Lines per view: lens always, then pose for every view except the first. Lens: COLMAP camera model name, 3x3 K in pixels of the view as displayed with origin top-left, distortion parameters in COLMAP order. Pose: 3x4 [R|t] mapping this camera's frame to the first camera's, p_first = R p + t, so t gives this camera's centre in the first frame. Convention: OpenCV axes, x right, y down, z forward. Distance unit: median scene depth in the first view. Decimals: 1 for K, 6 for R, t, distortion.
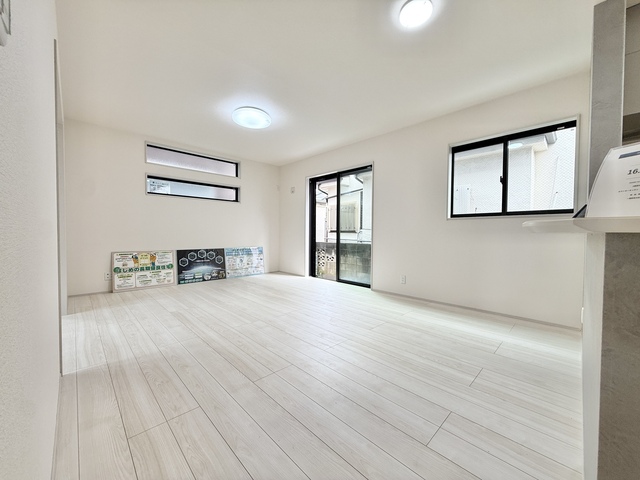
lens RADIAL K [[254.3, 0, 318.5], [0, 254.3, 237.5], [0, 0, 1]] dist [0.000233, -0.000557]
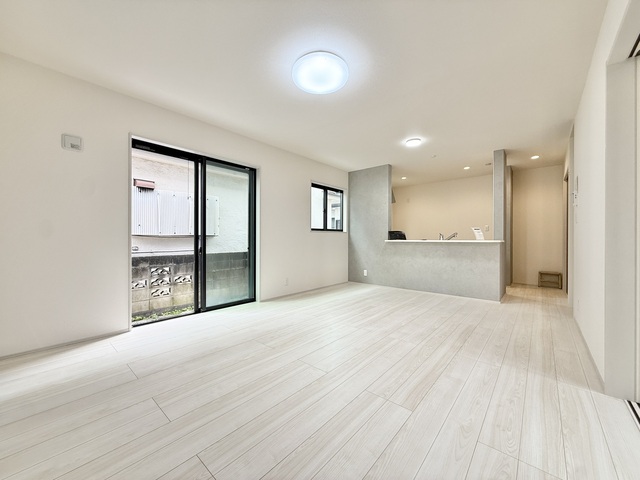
lens RADIAL K [[254.3, 0, 317.6], [0, 254.3, 239.3], [0, 0, 1]] dist [0.000233, -0.000557]
pose [[-0.082214, -0.009414, 0.996570, -0.797477], [0.014493, 0.999838, 0.010640, -0.036155], [-0.996509, 0.015318, -0.082065, 0.919490]]
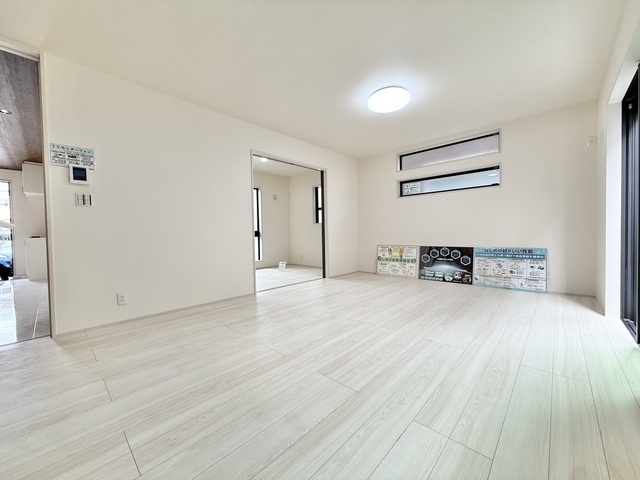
lens RADIAL K [[254.3, 0, 317.7], [0, 254.3, 239.1], [0, 0, 1]] dist [0.000233, -0.000557]
pose [[0.043147, 0.014338, -0.998966, 0.539280], [0.000872, 0.999896, 0.014389, 0.006133], [0.999068, -0.001492, 0.043130, 0.613122]]
